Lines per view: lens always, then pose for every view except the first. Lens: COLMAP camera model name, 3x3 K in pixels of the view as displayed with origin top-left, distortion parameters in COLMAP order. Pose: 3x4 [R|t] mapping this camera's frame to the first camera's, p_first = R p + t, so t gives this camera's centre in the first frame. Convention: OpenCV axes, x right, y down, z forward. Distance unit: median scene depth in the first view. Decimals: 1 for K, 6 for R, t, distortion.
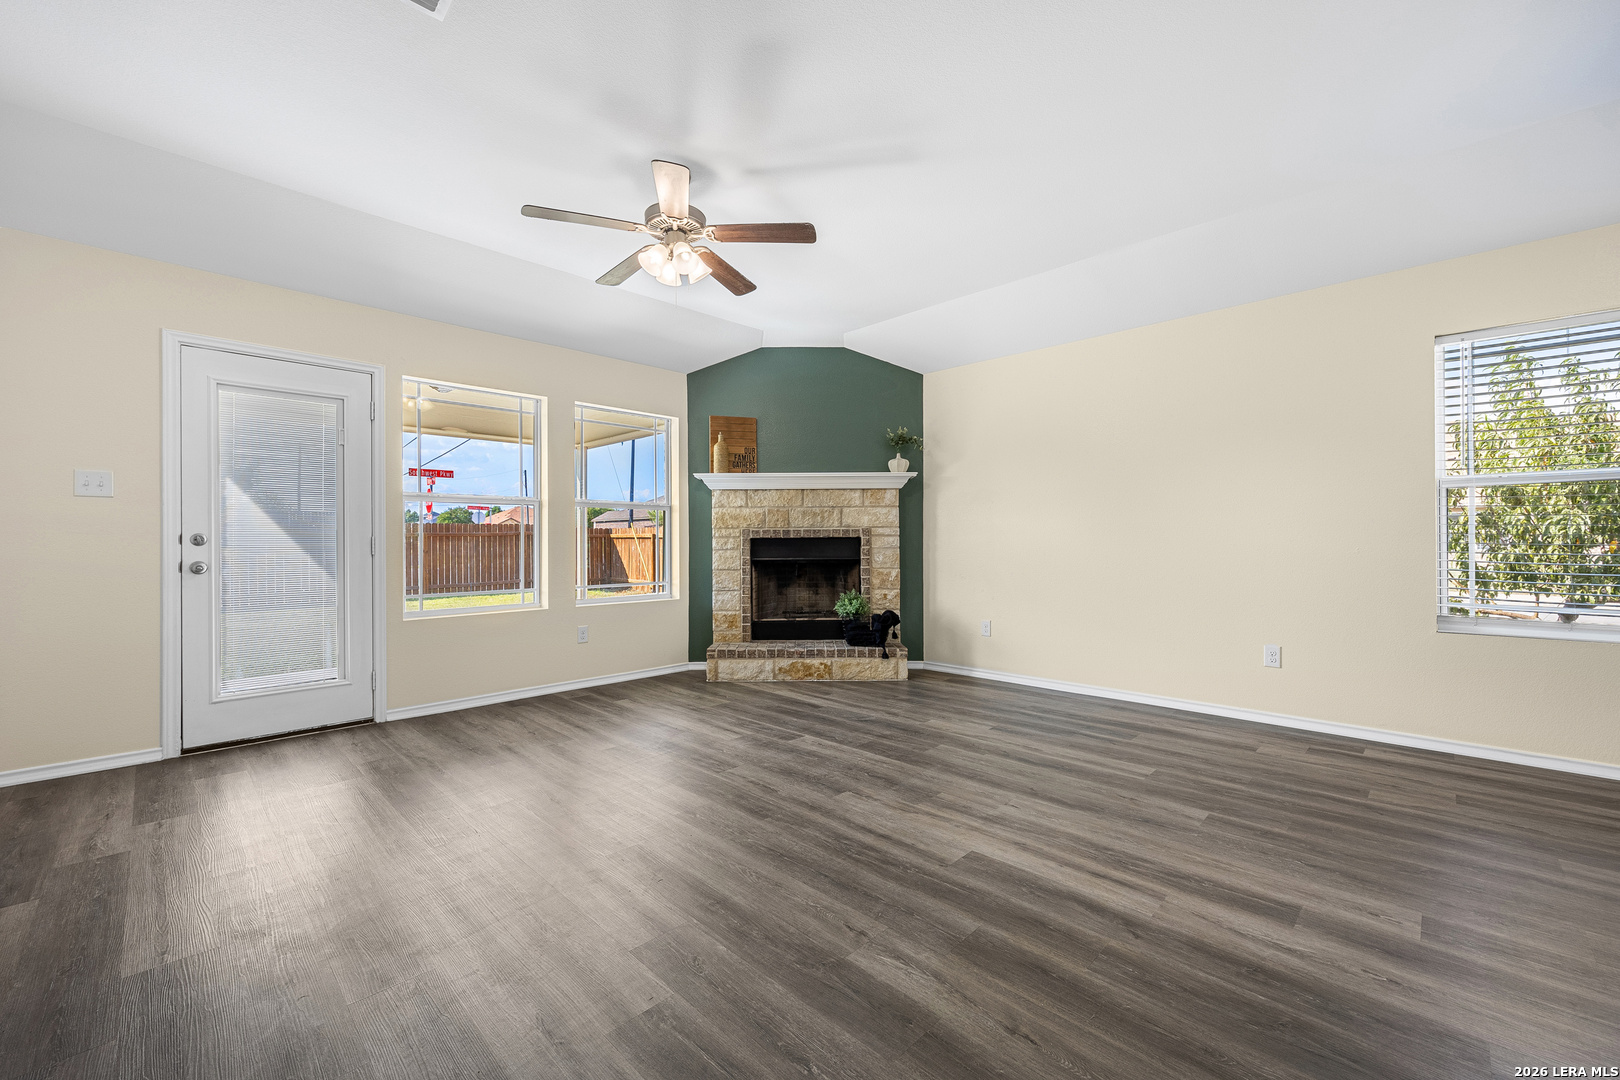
lens RADIAL K [[649.0, 0, 811.3], [0, 649.0, 540.1], [0, 0, 1]] dist [-0.002087, -0.000023]
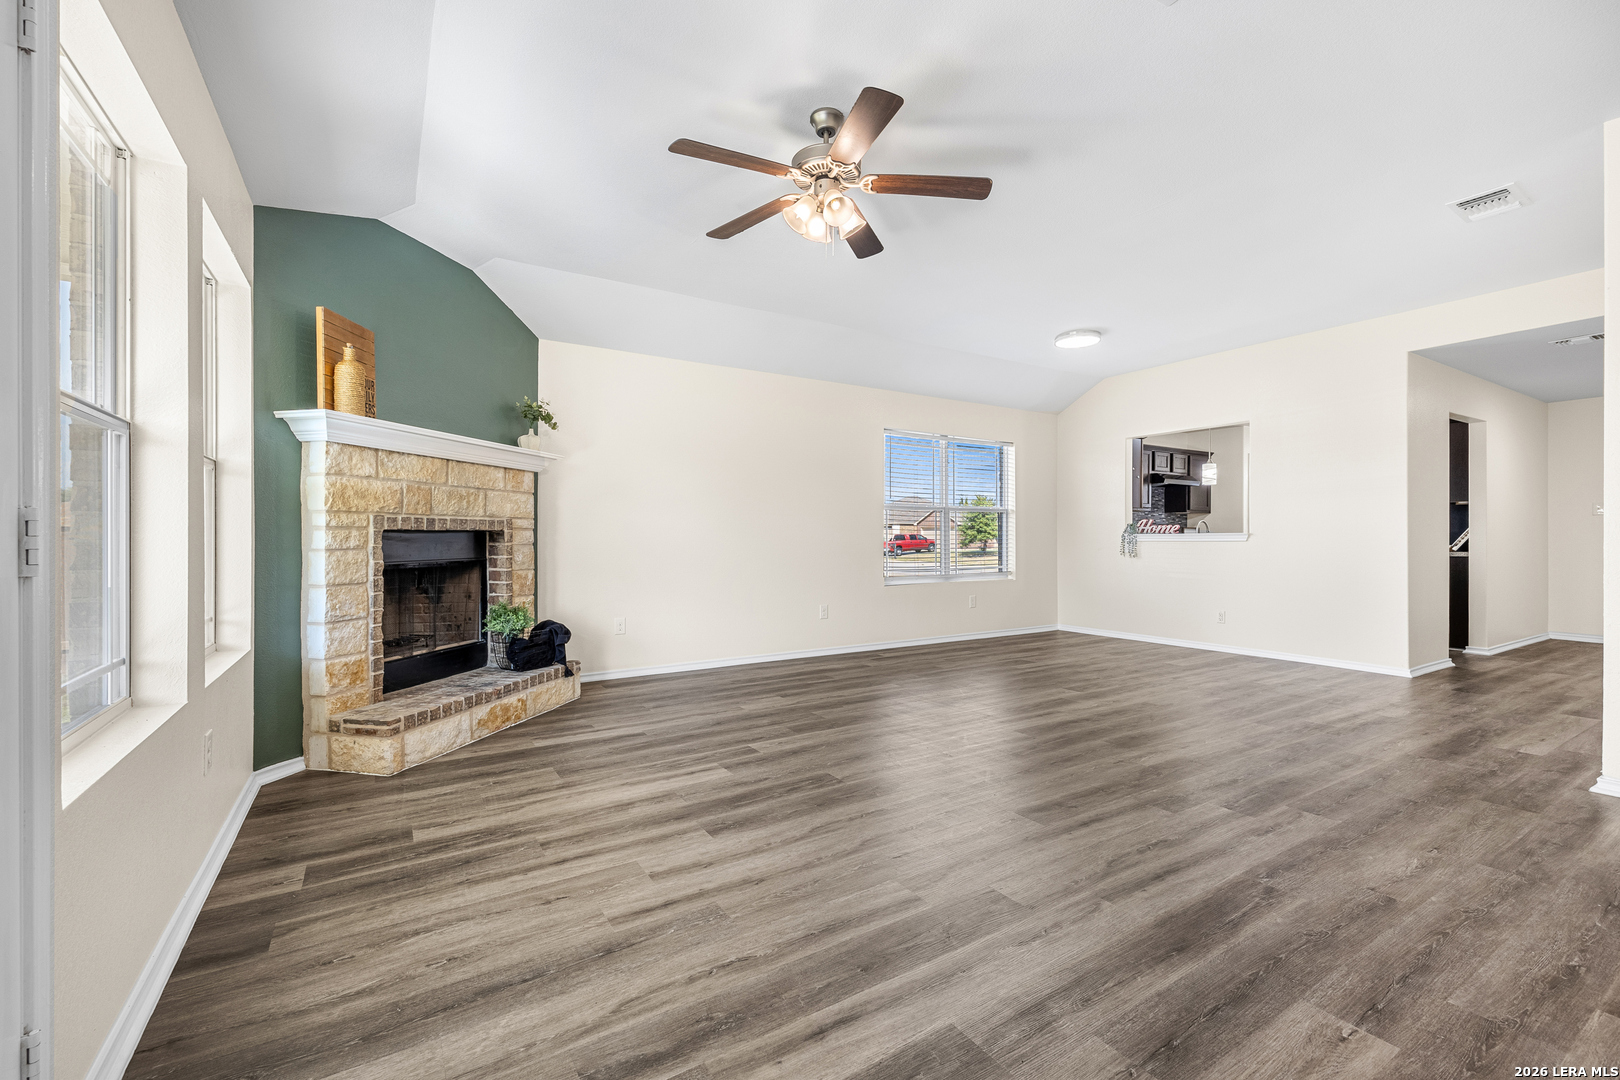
lens RADIAL K [[683.7, 0, 819.4], [0, 683.7, 535.2], [0, 0, 1]] dist [0.013589, 0.000162]
pose [[0.221469, 0.006791, 0.975144, -0.633007], [-0.005114, 0.999970, -0.005802, 0.003685], [-0.975154, -0.003702, 0.221497, 0.458551]]
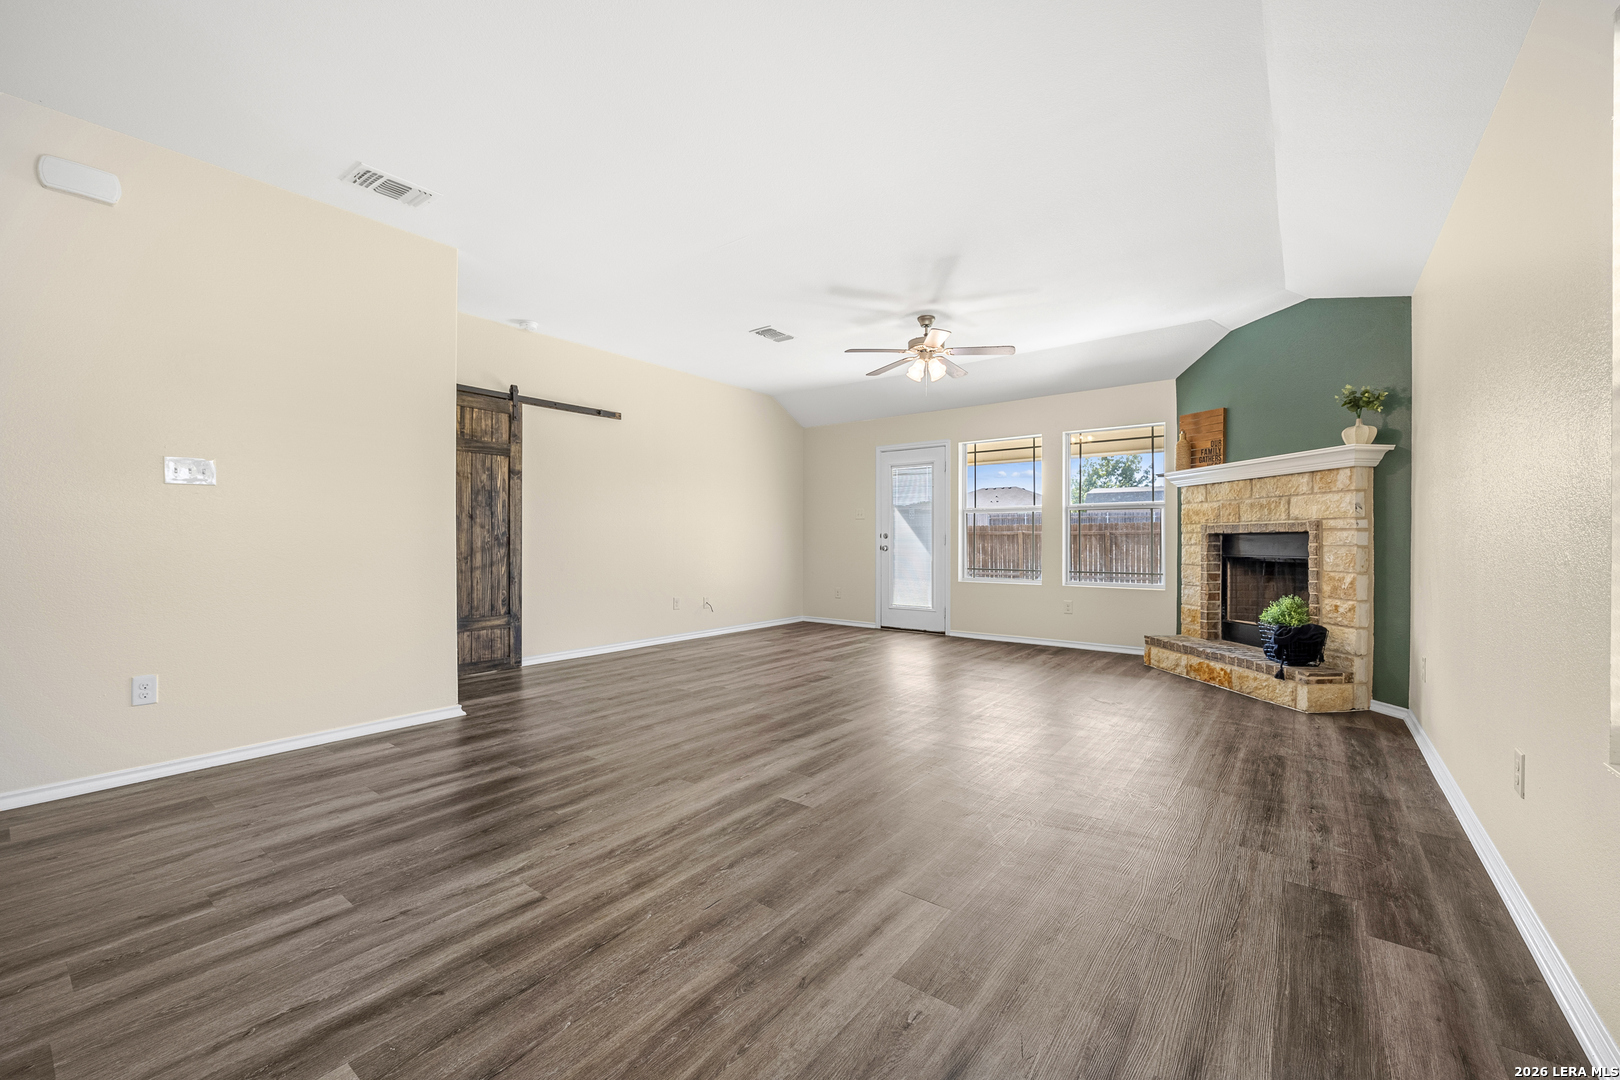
lens RADIAL K [[649.0, 0, 812.6], [0, 649.0, 540.9], [0, 0, 1]] dist [-0.002087, -0.000023]
pose [[0.123561, 0.008405, -0.992301, 0.803651], [0.003059, 0.999956, 0.008850, -0.002249], [0.992332, -0.004129, 0.123530, 0.287742]]
